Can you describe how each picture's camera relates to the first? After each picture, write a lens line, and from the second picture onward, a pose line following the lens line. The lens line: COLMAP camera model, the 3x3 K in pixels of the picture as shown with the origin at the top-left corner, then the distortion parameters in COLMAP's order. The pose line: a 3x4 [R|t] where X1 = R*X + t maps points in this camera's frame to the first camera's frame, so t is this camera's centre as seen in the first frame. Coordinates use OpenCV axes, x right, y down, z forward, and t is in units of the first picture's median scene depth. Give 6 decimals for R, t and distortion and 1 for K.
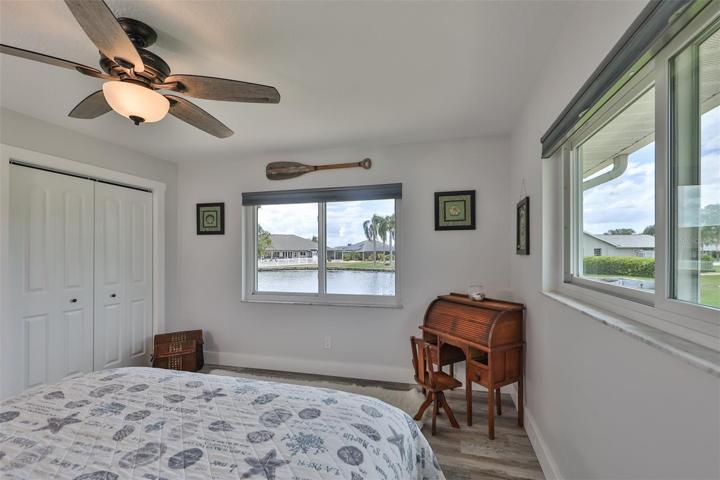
lens RADIAL K [[315.0, 0, 360.3], [0, 315.0, 254.0], [0, 0, 1]] dist [-0.000419, 0.000001]
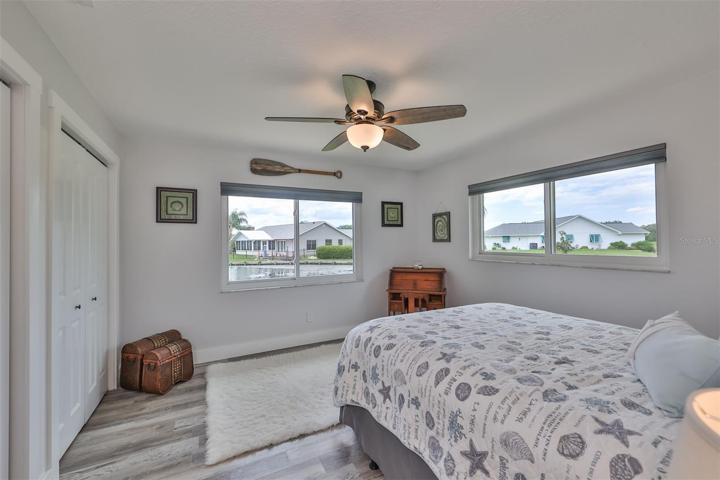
lens RADIAL K [[308.2, 0, 360.0], [0, 308.2, 240.0], [0, 0, 1]] dist [-0.000486, -0.000109]
pose [[0.729248, -0.001431, 0.684248, -0.759186], [0.012315, 0.999863, -0.011034, 0.003328], [-0.684138, 0.016473, 0.729166, 0.001687]]
